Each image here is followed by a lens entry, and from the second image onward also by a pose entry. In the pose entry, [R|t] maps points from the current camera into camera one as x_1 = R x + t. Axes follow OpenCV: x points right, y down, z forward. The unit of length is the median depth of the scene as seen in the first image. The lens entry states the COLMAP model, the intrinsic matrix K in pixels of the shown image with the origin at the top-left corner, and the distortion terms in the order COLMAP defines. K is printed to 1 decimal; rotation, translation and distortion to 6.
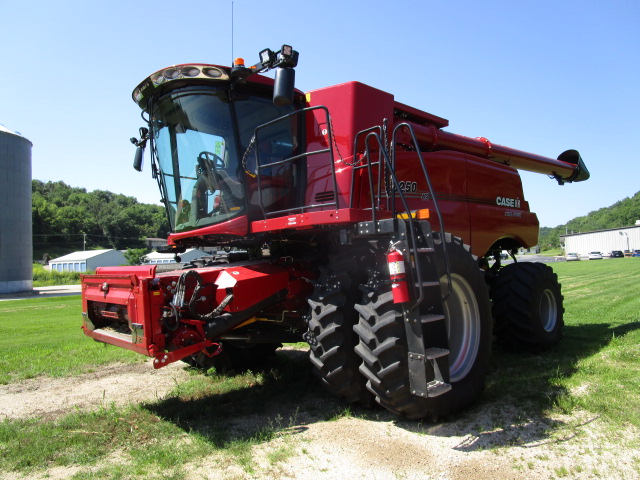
lens RADIAL K [[456.5, 0, 308.4], [0, 456.5, 241.9], [0, 0, 1]] dist [-0.008155, -0.002843]
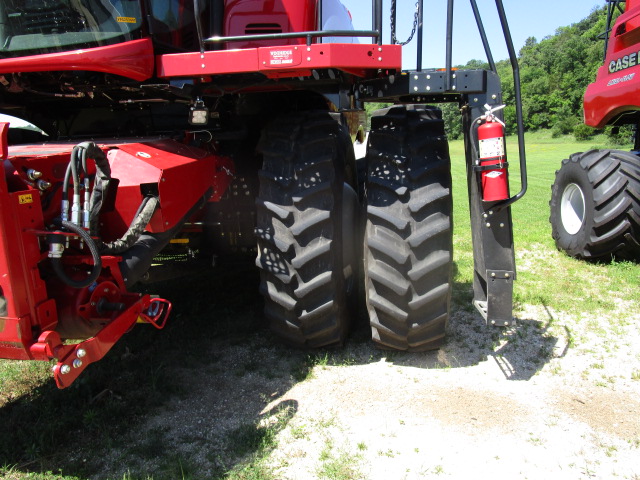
lens RADIAL K [[460.7, 0, 320.0], [0, 460.7, 240.0], [0, 0, 1]] dist [-0.024635, 0.004874]
pose [[0.791646, -0.084372, 0.605127, -0.304746], [-0.042734, 0.980348, 0.192594, 0.052401], [-0.609484, -0.178326, 0.772482, 0.457373]]
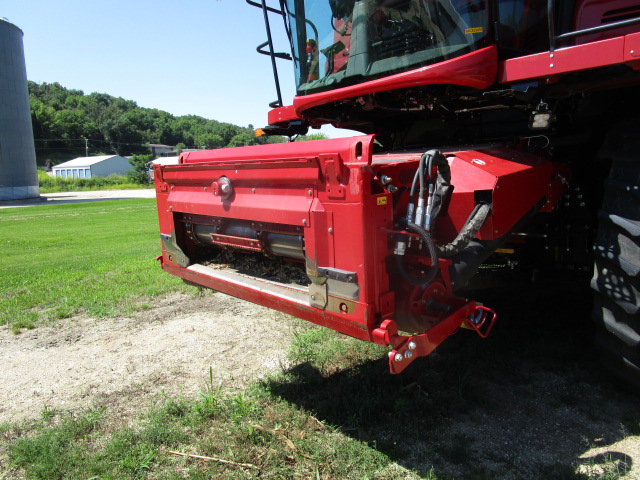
lens RADIAL K [[460.7, 0, 320.0], [0, 460.7, 240.0], [0, 0, 1]] dist [-0.024635, 0.004874]
pose [[0.999909, 0.009520, 0.009580, -0.323719], [-0.011186, 0.981257, 0.192378, 0.055022], [-0.007569, -0.192468, 0.981274, 0.468740]]
